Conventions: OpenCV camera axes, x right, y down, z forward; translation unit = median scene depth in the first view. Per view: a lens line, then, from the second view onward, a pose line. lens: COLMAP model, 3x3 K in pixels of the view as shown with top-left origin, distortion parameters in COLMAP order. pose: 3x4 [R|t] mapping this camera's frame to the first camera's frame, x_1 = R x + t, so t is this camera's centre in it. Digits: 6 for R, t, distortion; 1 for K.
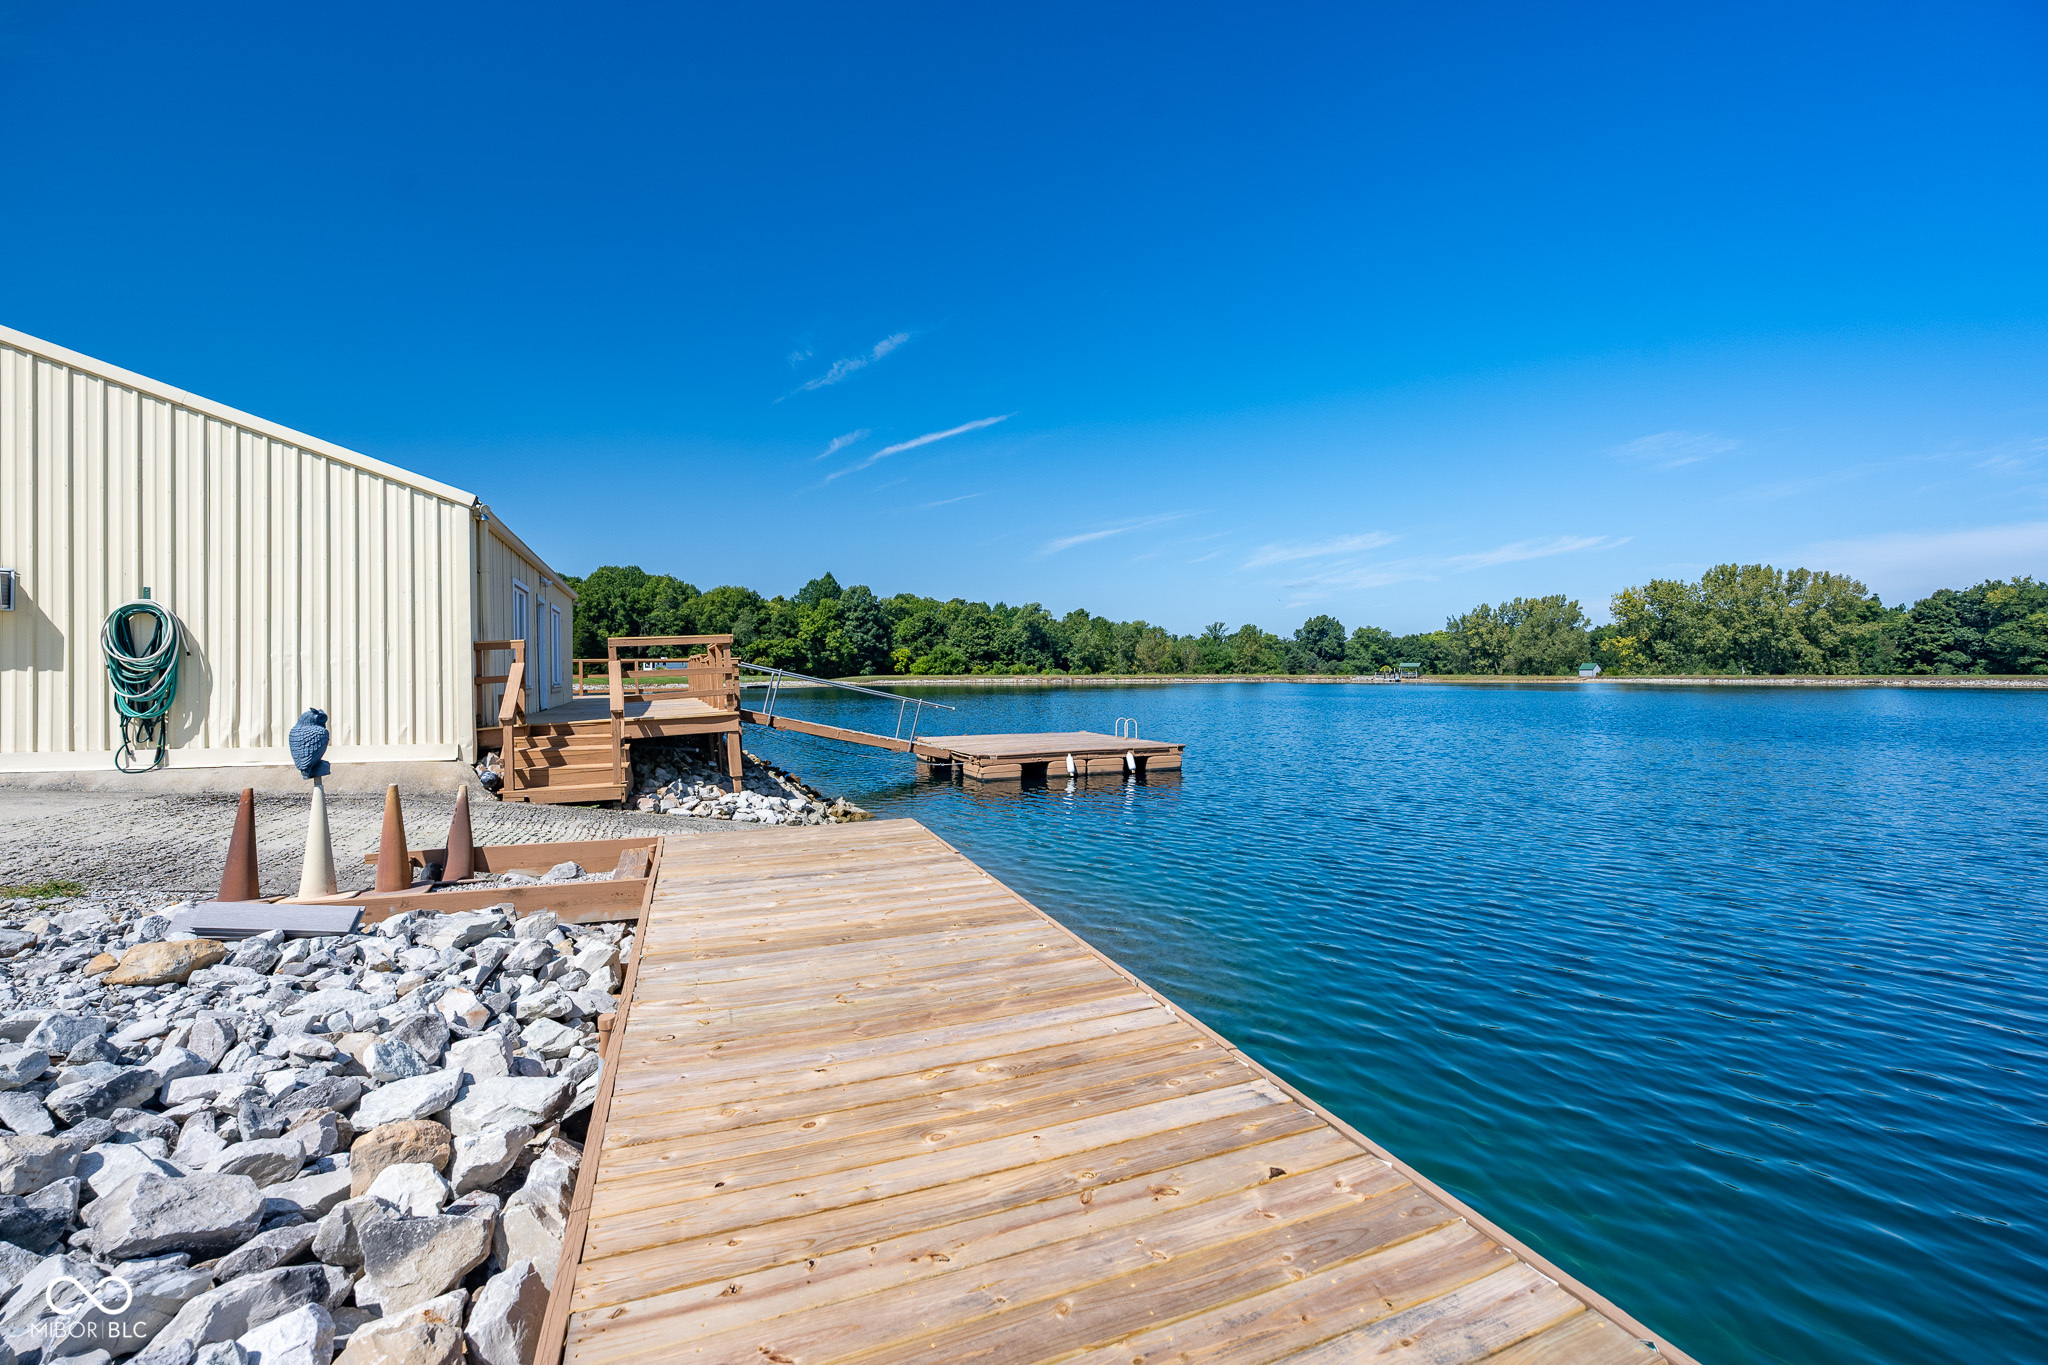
lens RADIAL K [[816.8, 0, 1028.6], [0, 816.8, 677.0], [0, 0, 1]] dist [0.000583, 0.000148]
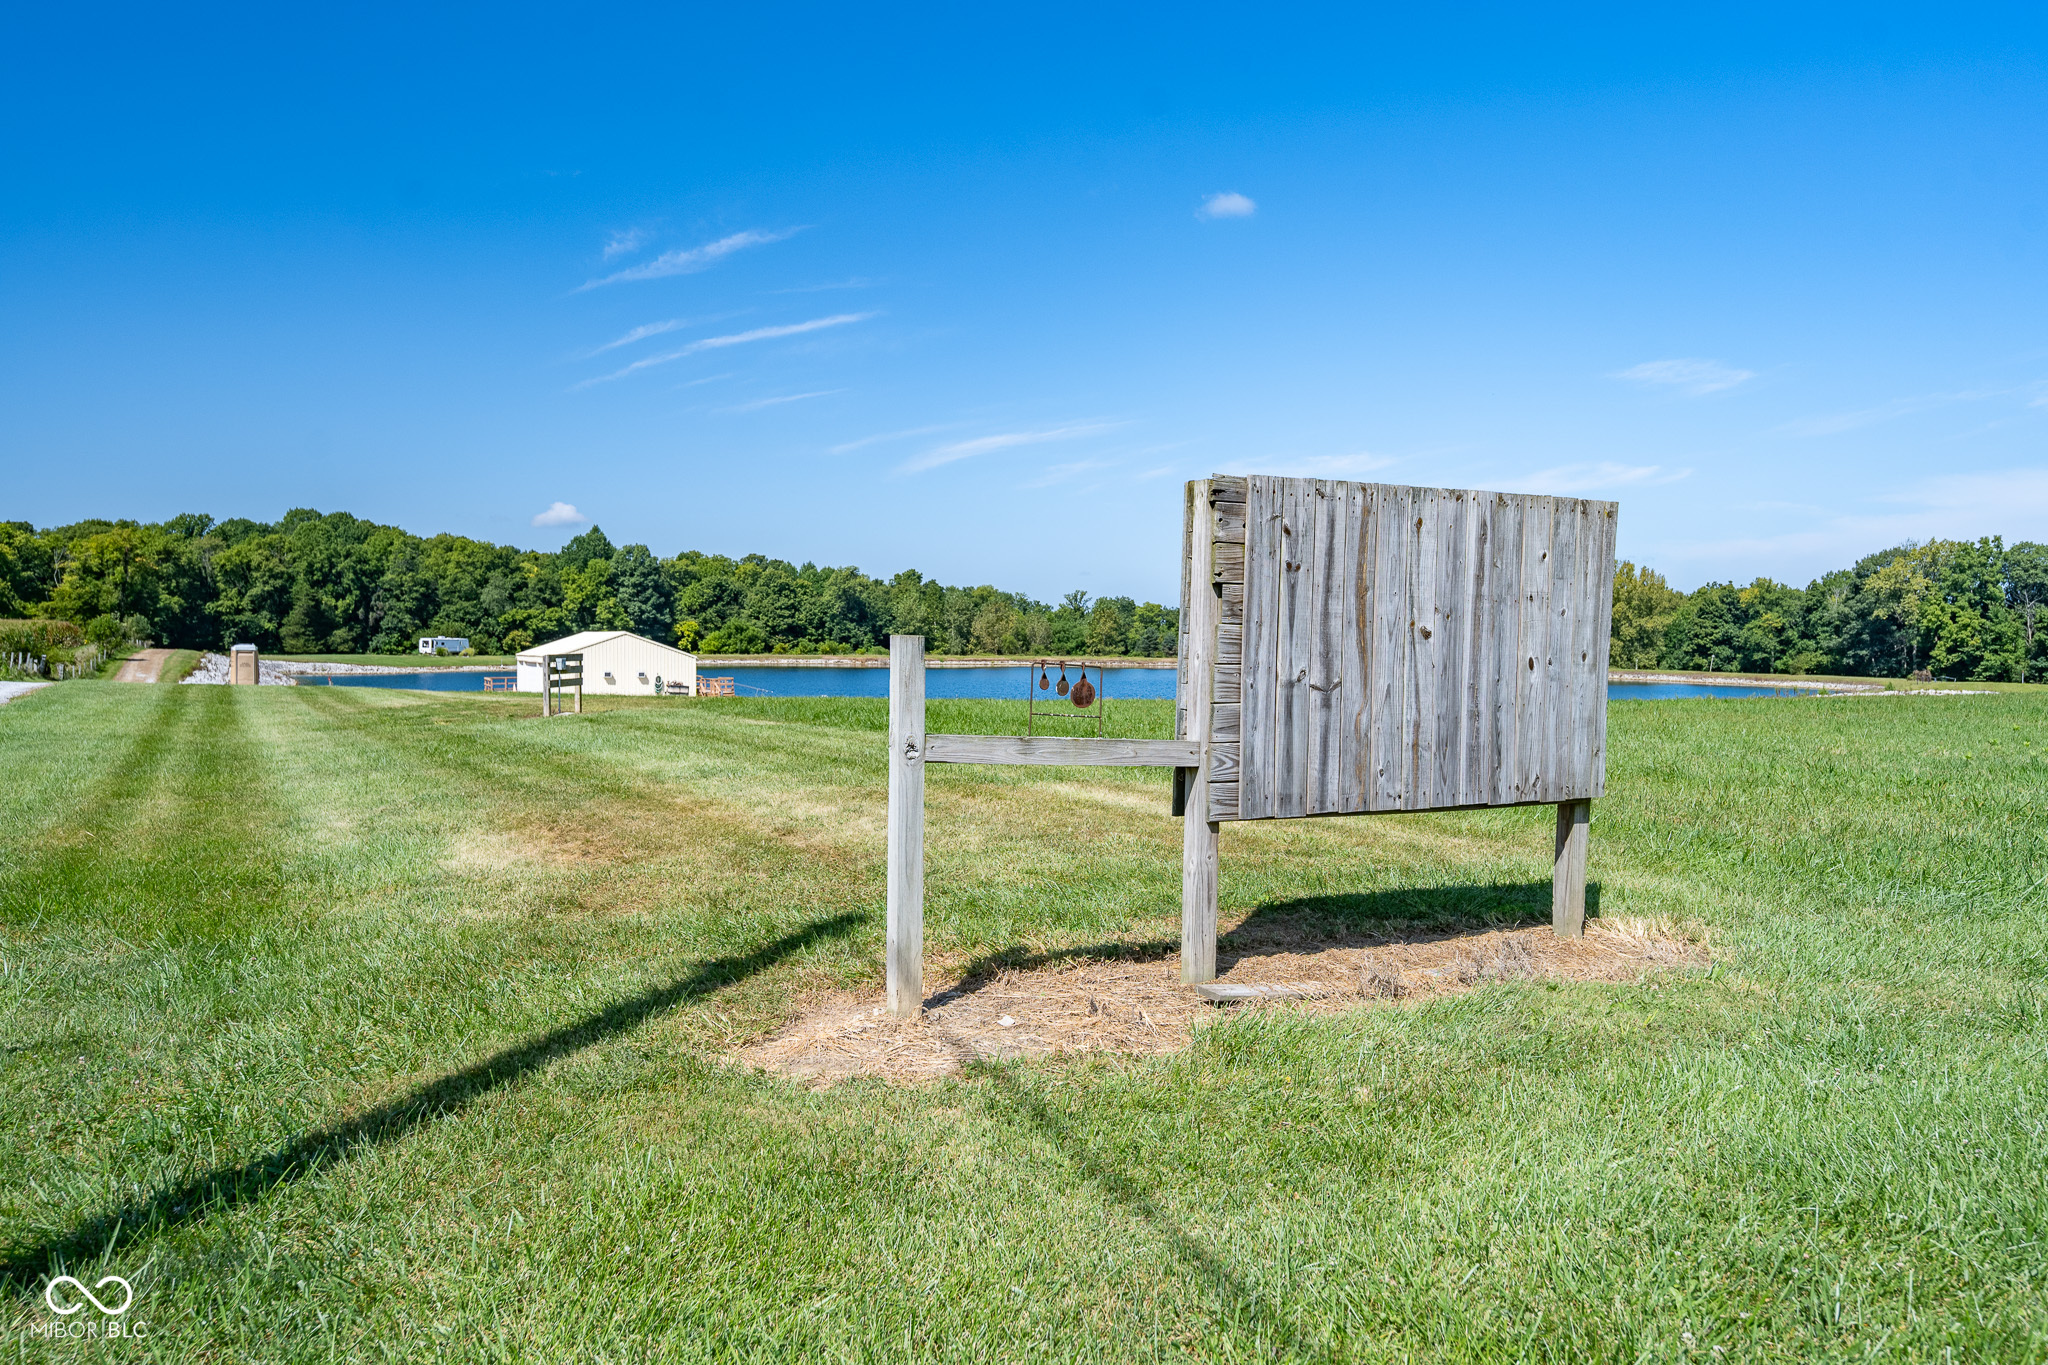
lens RADIAL K [[1371.7, 0, 1032.2], [0, 1371.7, 676.7], [0, 0, 1]] dist [-0.000264, -0.001095]
pose [[0.992886, 0.009199, 0.118710, 0.029300], [-0.012120, 0.999641, 0.023907, -0.016364], [-0.118447, -0.025176, 0.992641, -0.450569]]
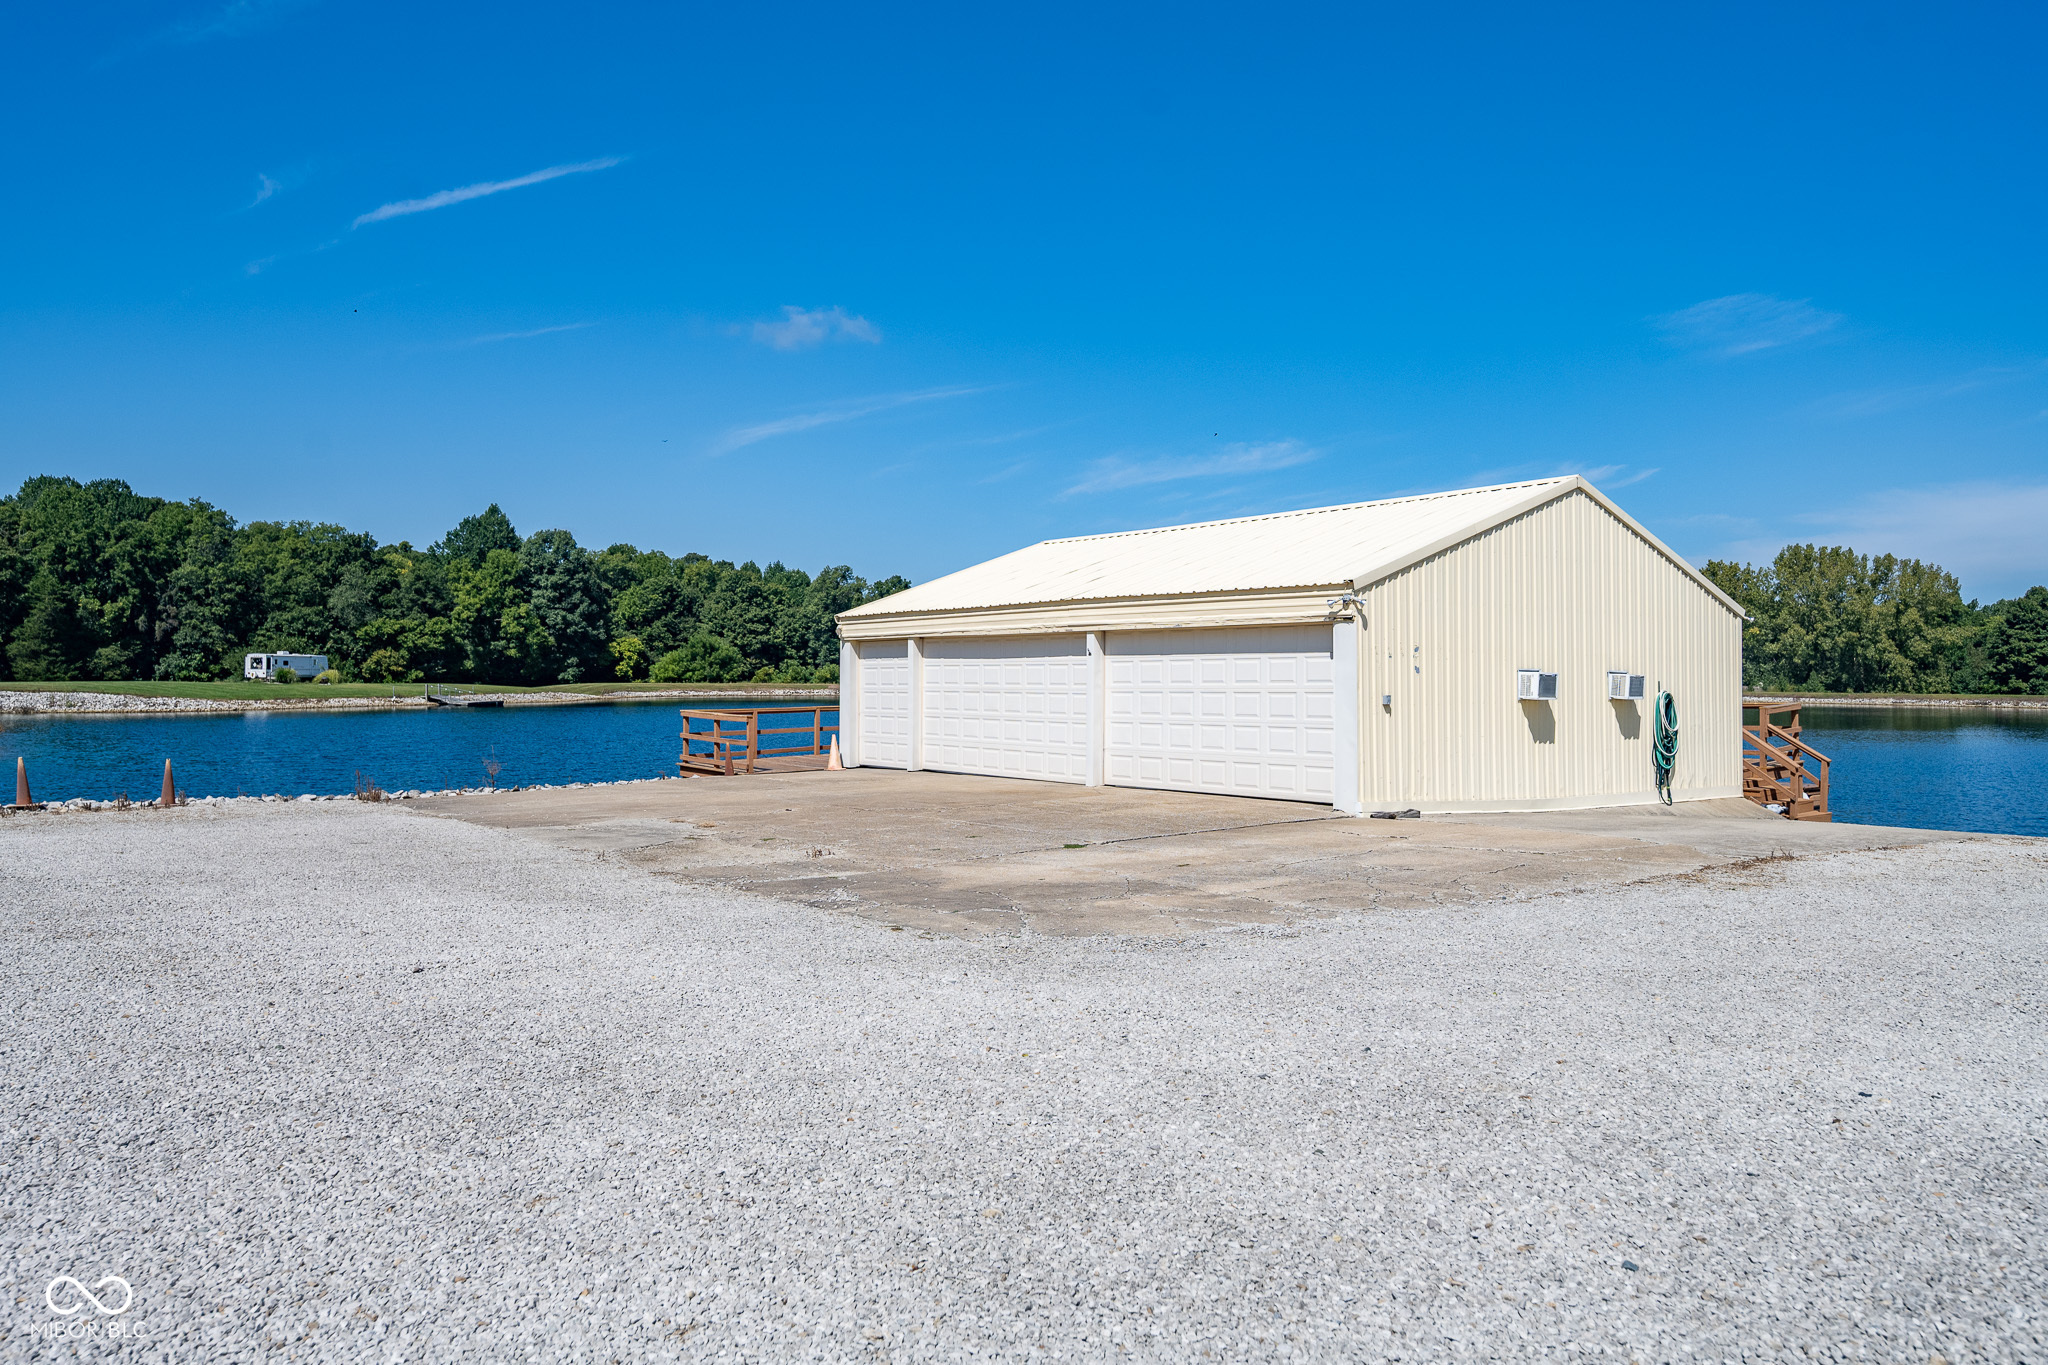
lens RADIAL K [[1371.7, 0, 1032.2], [0, 1371.7, 676.7], [0, 0, 1]] dist [-0.000264, -0.001095]
pose [[0.970741, 0.008574, 0.239978, -0.114015], [-0.007712, 0.999960, -0.004530, -0.003944], [-0.240007, 0.002547, 0.970768, -0.047989]]
